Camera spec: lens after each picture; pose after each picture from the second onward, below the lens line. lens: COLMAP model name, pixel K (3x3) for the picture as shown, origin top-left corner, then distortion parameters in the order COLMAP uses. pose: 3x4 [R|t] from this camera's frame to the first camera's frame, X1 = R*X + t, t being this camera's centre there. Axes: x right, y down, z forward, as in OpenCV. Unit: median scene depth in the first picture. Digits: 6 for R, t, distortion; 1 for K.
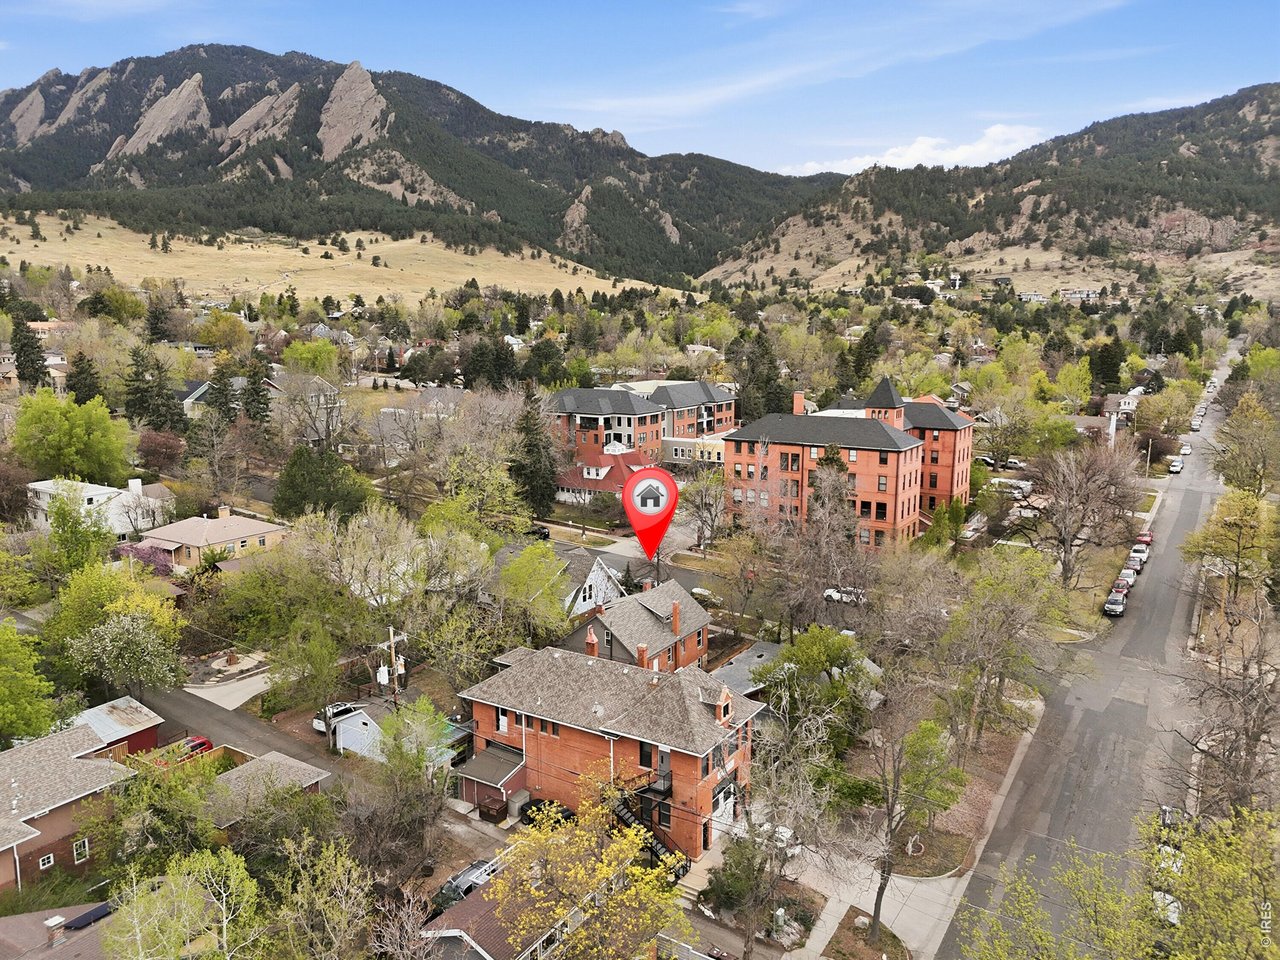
lens RADIAL K [[952.4, 0, 641.1], [0, 952.4, 472.3], [0, 0, 1]] dist [0.026586, -0.019231]
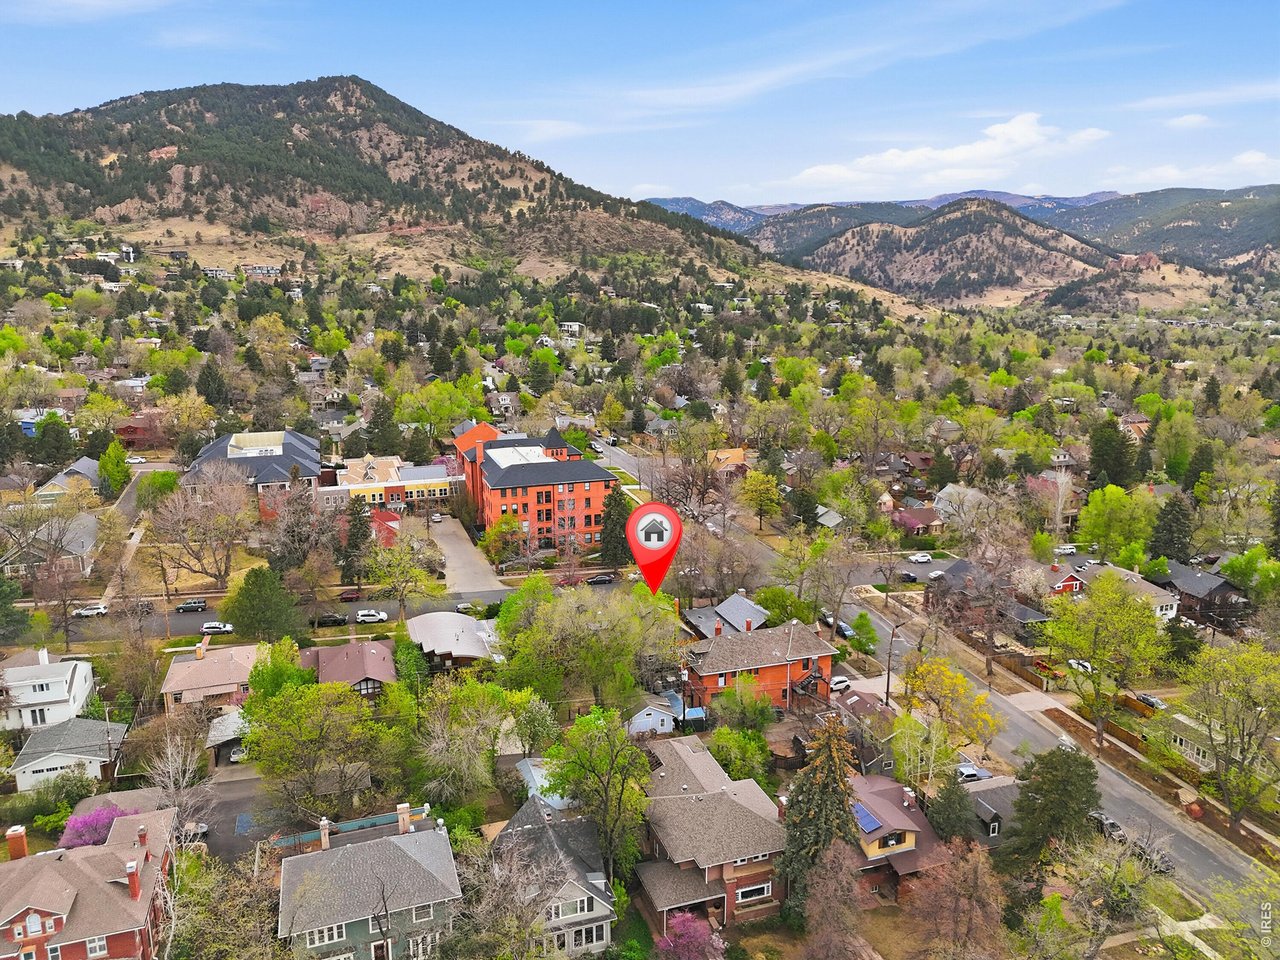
lens RADIAL K [[952.4, 0, 640.1], [0, 952.4, 485.4], [0, 0, 1]] dist [0.026586, -0.019231]
pose [[0.628481, -0.172119, 0.758543, -0.114540], [0.122271, 0.984947, 0.122186, -0.025467], [-0.768155, 0.015956, 0.640065, -0.003730]]
